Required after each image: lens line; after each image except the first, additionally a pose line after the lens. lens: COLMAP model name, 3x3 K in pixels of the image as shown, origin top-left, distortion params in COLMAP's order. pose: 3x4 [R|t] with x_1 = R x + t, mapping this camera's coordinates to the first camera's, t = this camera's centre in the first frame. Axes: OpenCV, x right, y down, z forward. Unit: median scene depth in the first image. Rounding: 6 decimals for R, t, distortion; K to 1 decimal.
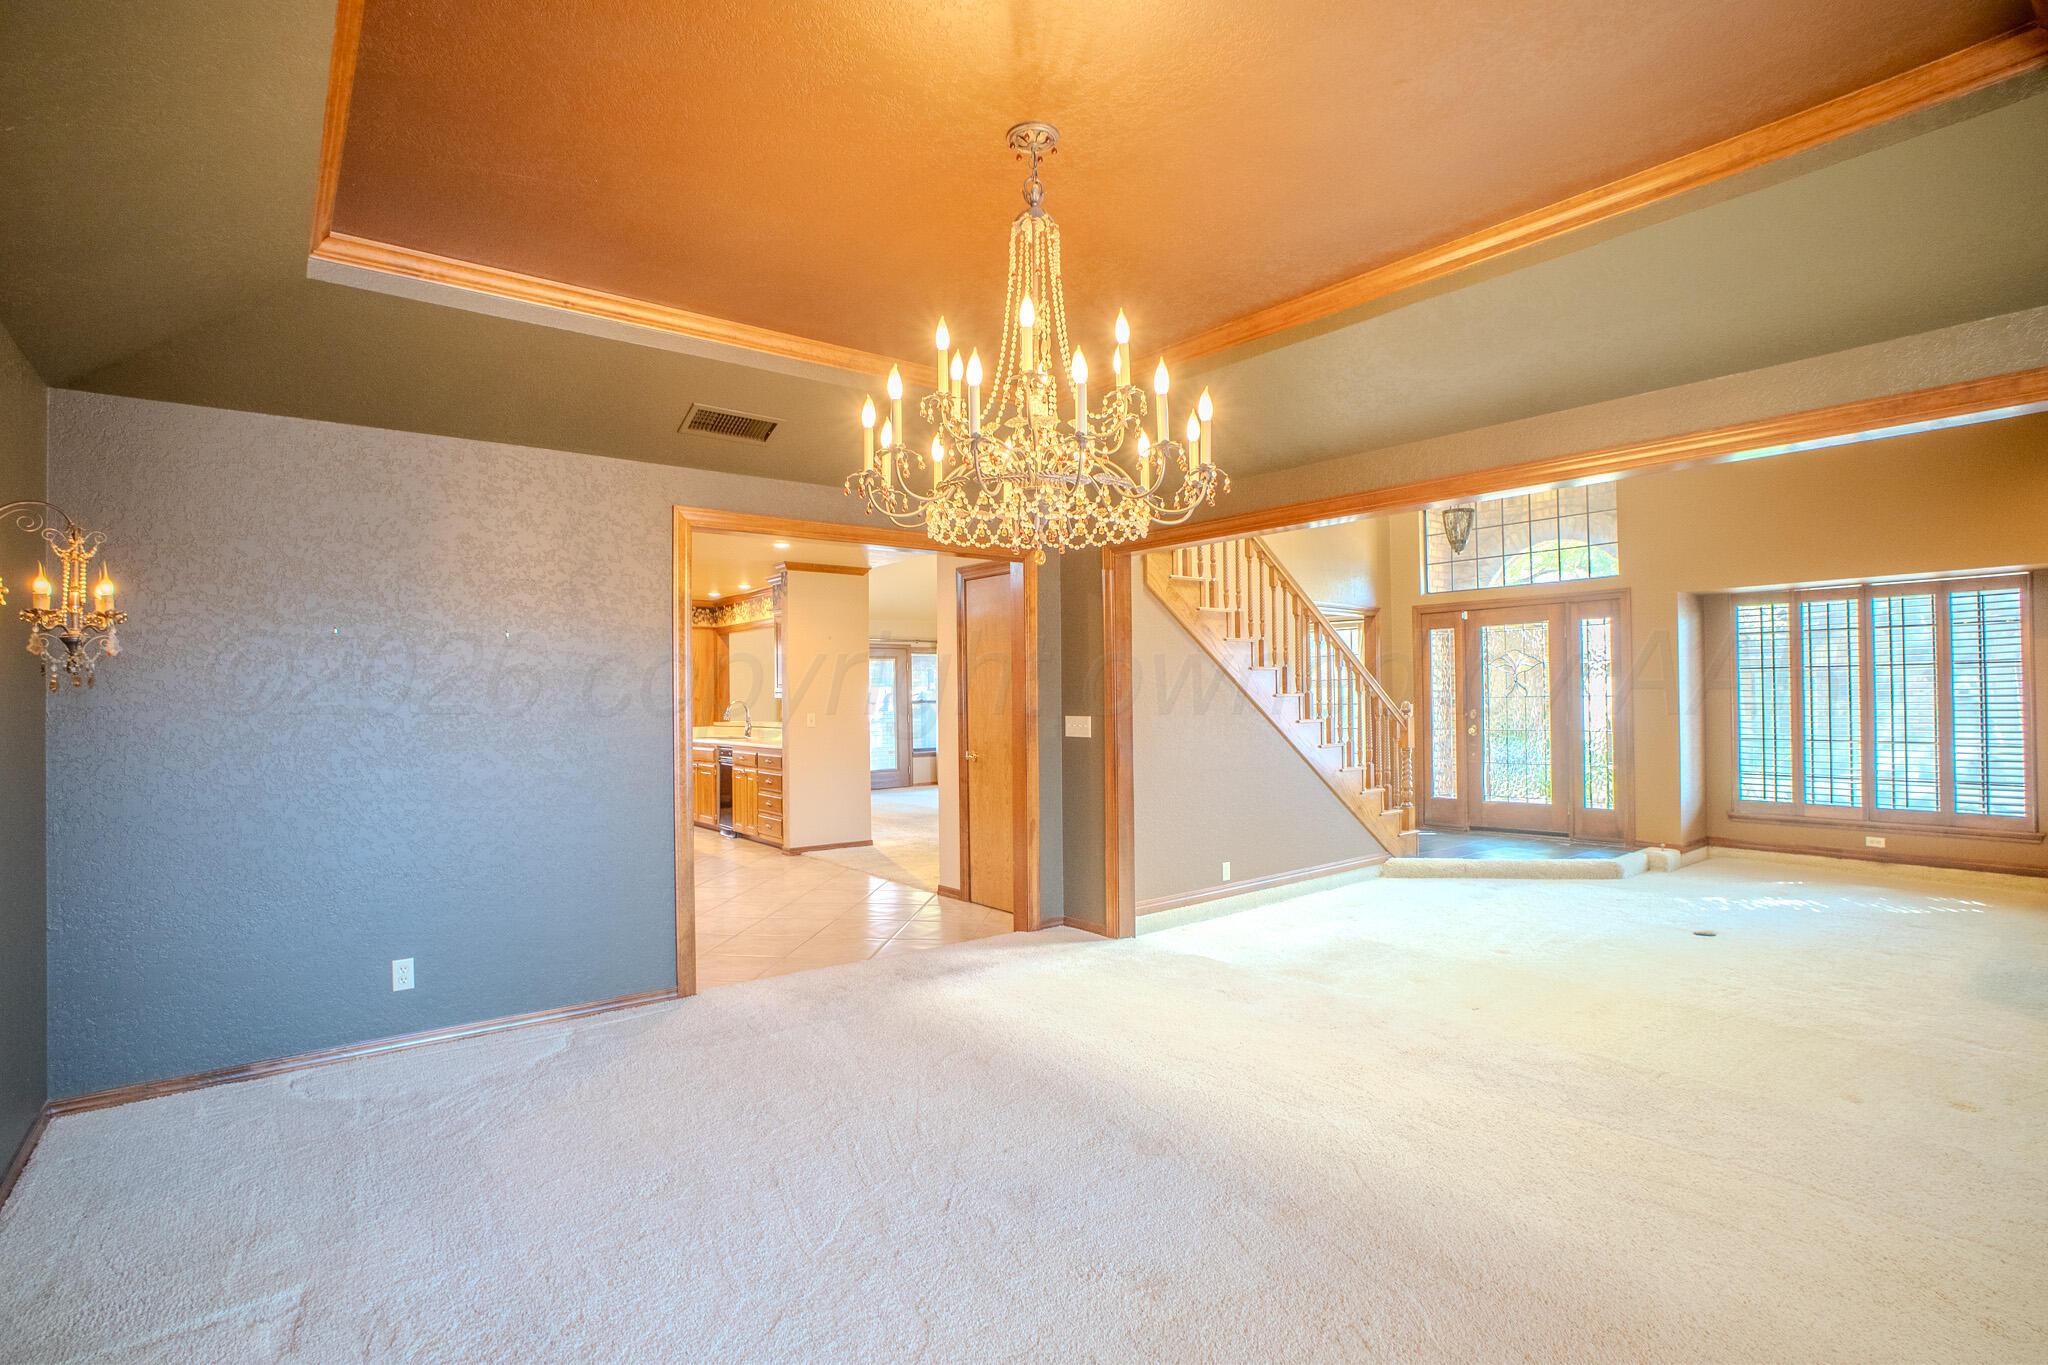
lens RADIAL K [[994.0, 0, 1026.5], [0, 994.0, 681.5], [0, 0, 1]] dist [-0.073456, 0.030089]
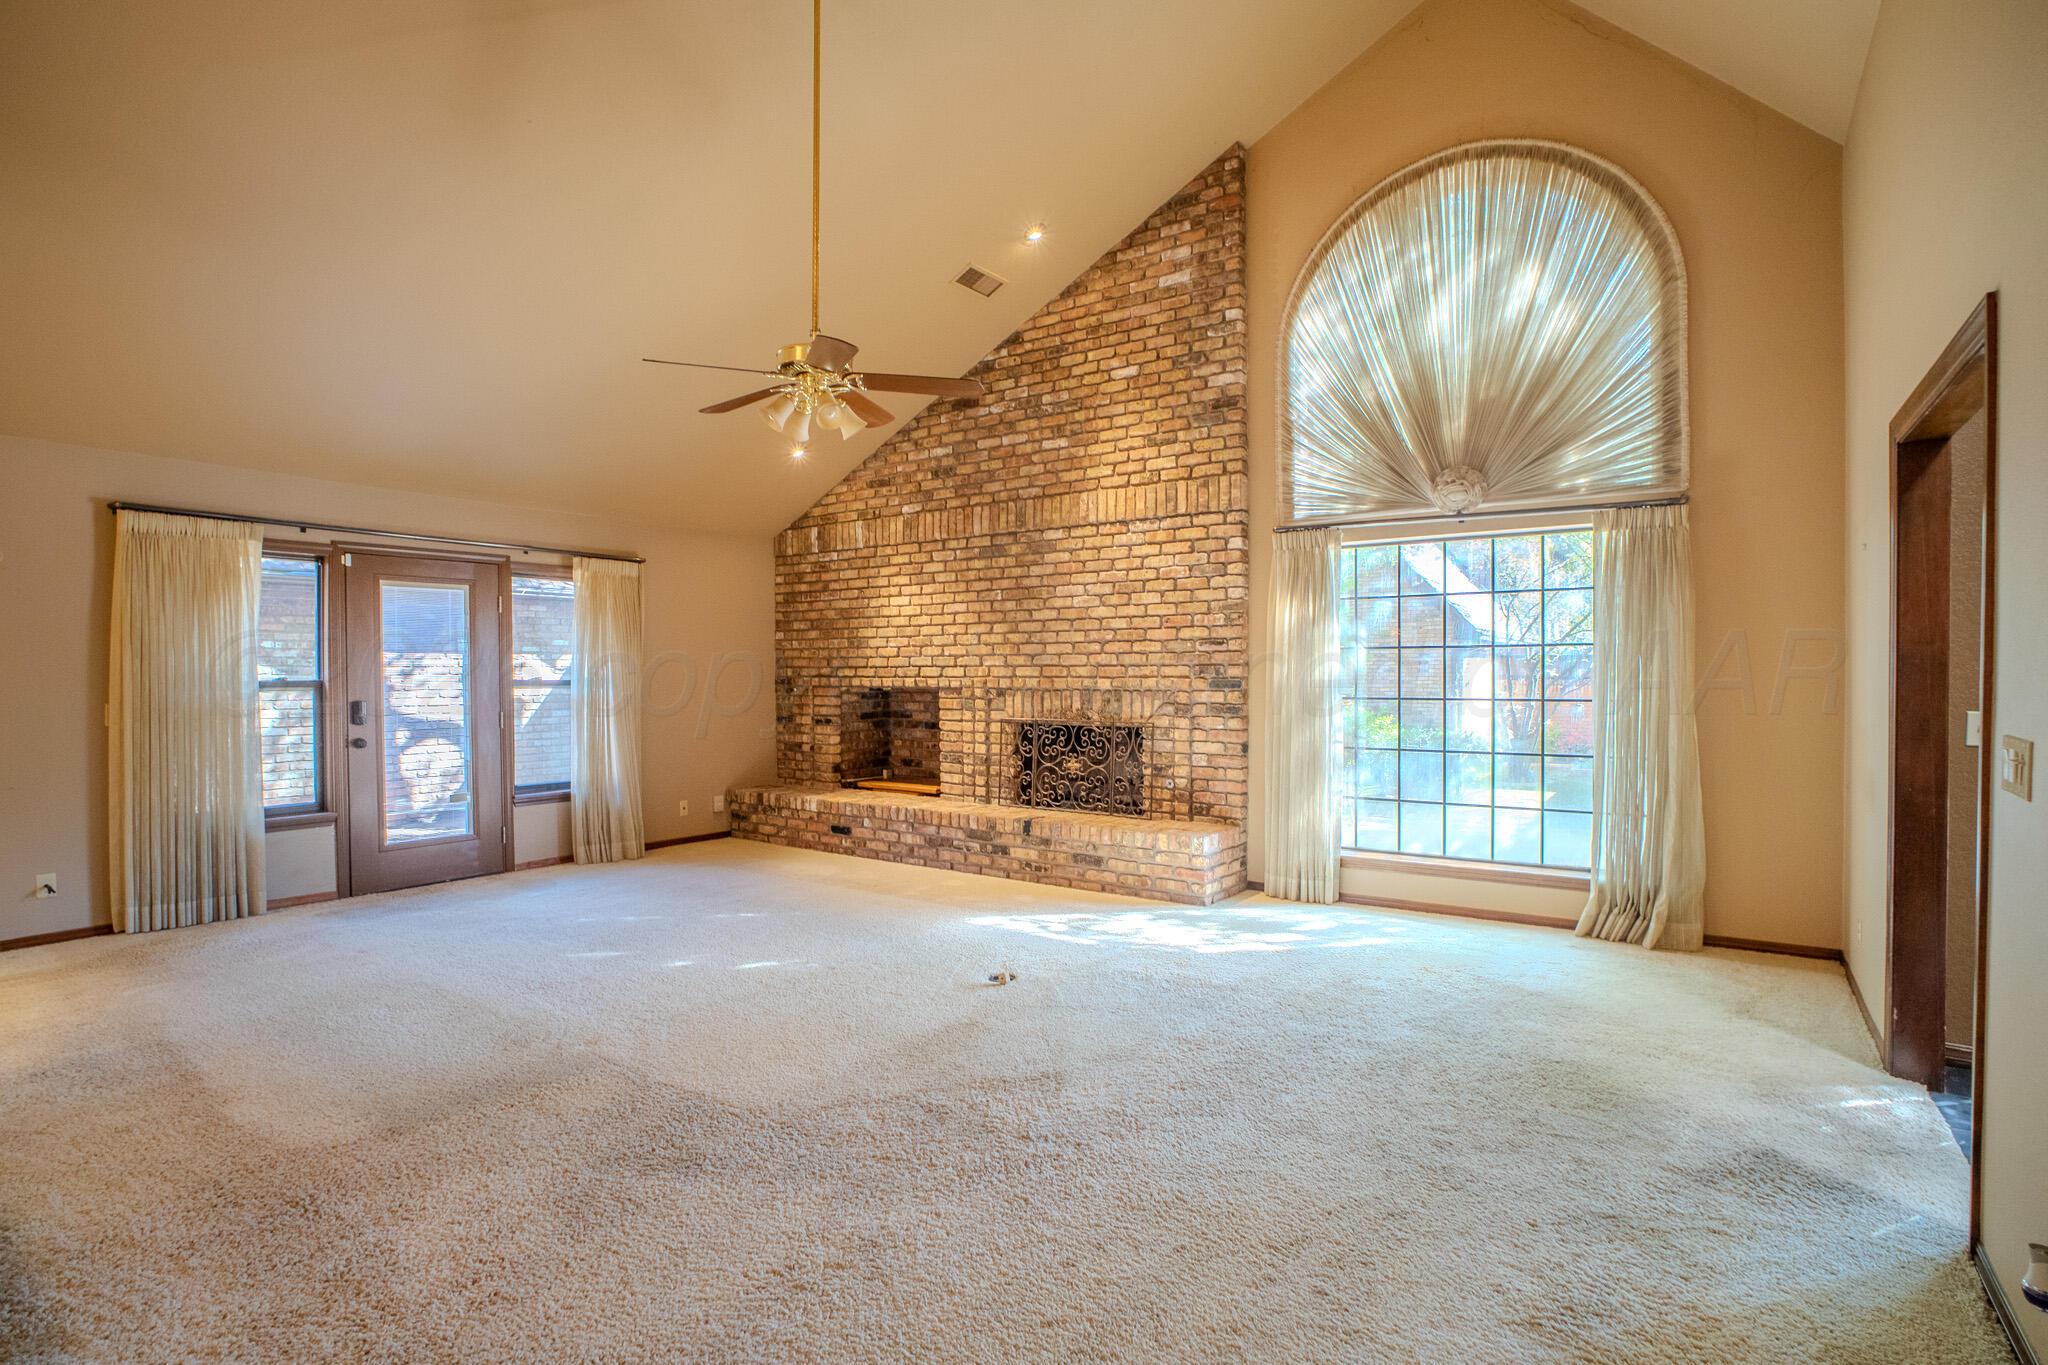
lens RADIAL K [[991.2, 0, 1027.0], [0, 991.2, 684.8], [0, 0, 1]] dist [-0.073141, 0.028666]
pose [[0.961216, 0.008822, 0.275657, -0.021932], [-0.015745, 0.999614, 0.022911, 0.014337], [-0.275349, -0.026362, 0.960983, 0.948403]]
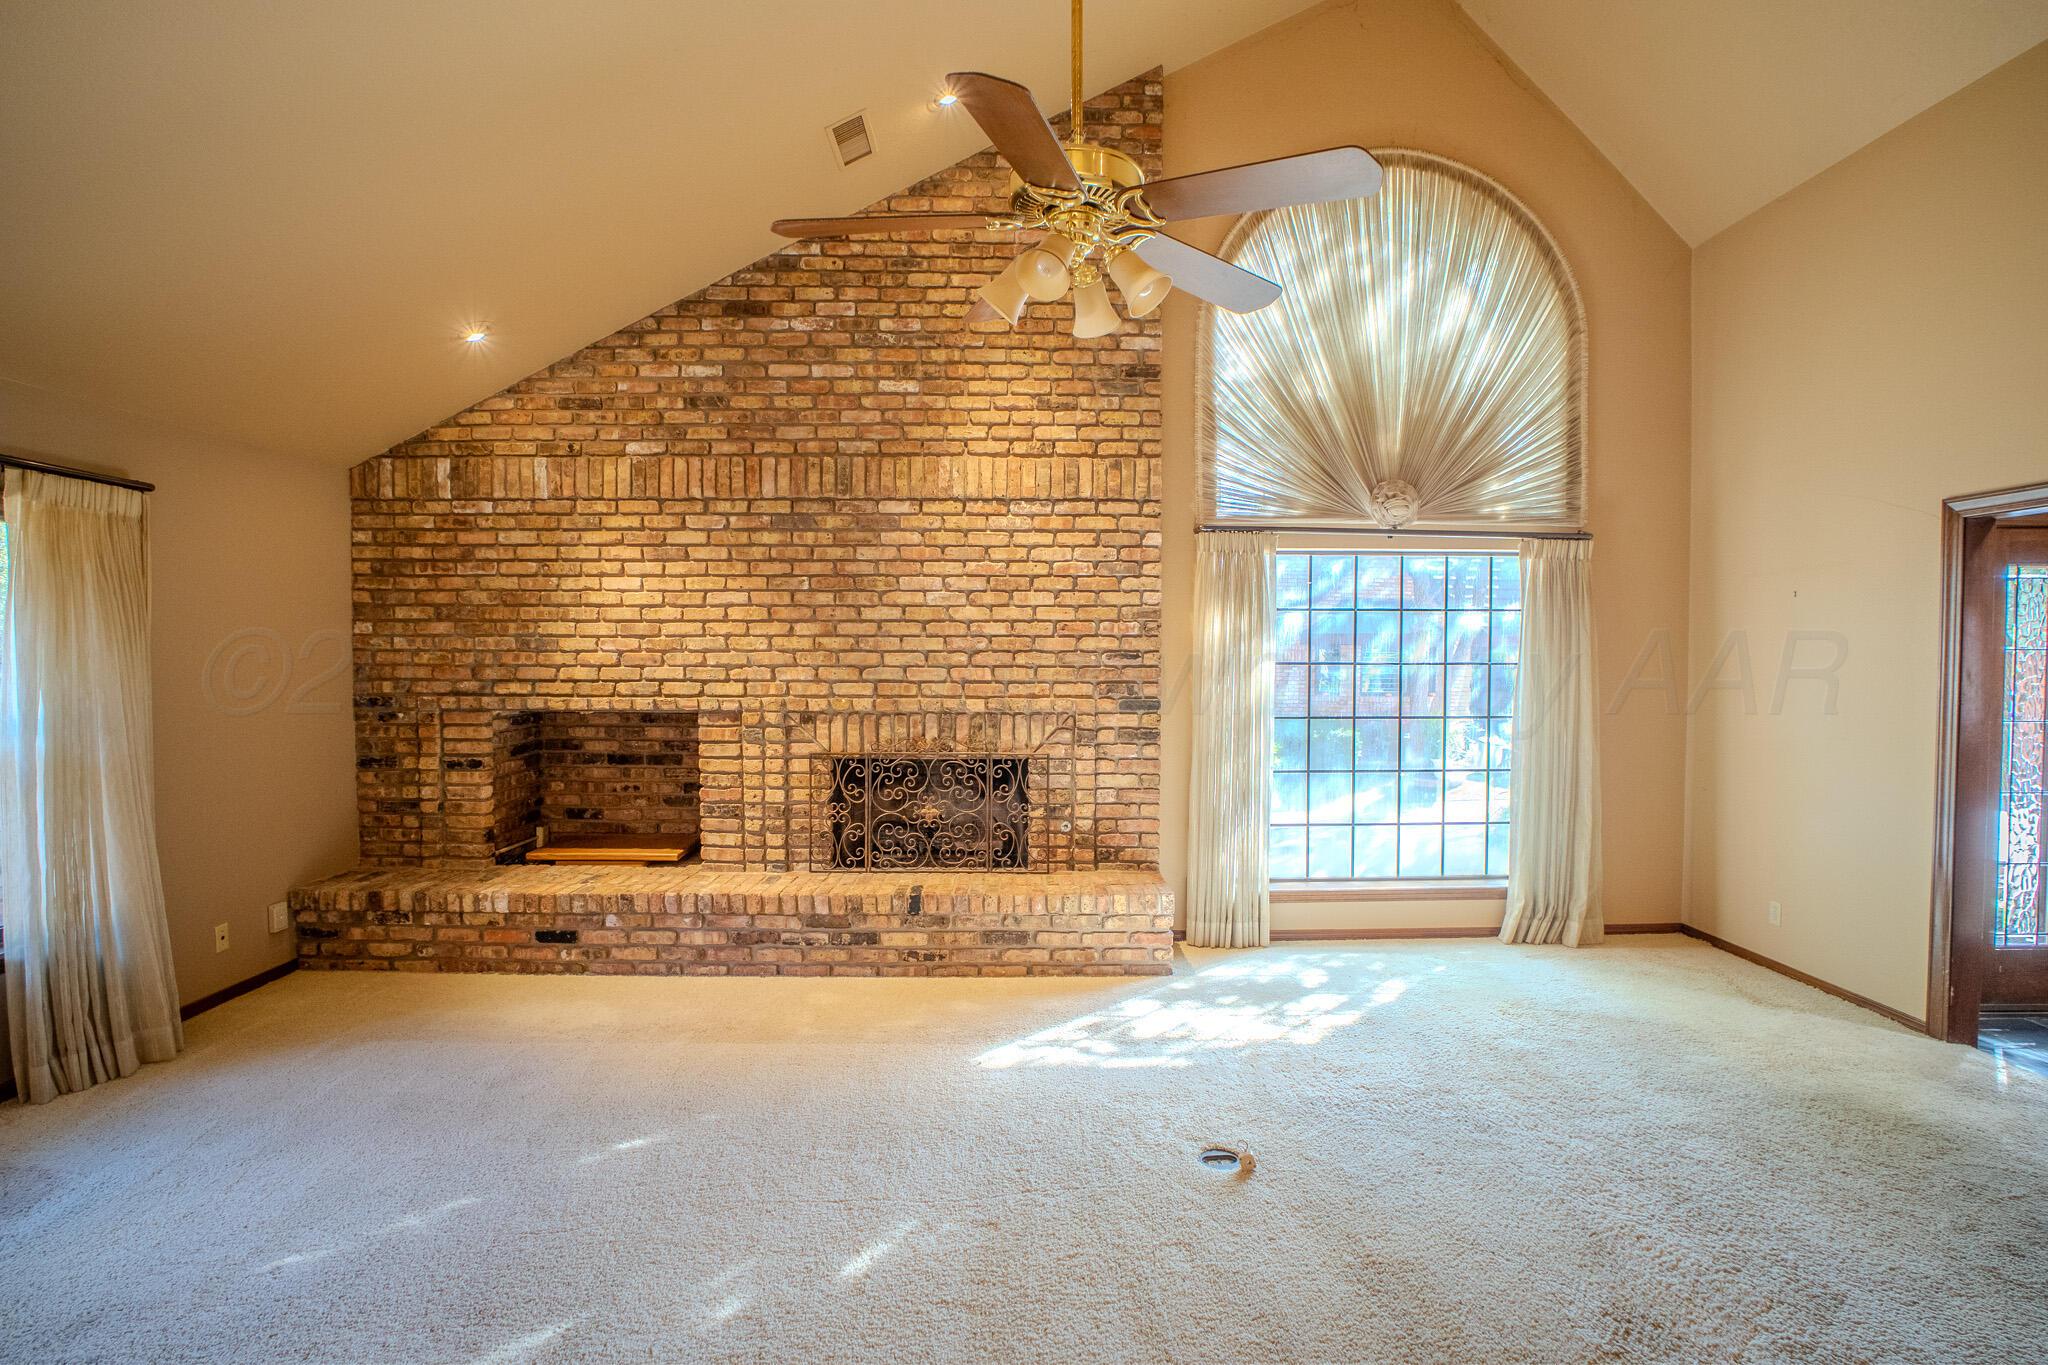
lens RADIAL K [[994.0, 0, 1026.5], [0, 994.0, 681.5], [0, 0, 1]] dist [-0.073456, 0.030089]
pose [[0.611528, -0.010140, 0.791158, -0.221081], [-0.023941, 0.999223, 0.031312, -0.004937], [-0.790861, -0.038090, 0.610810, 1.297219]]
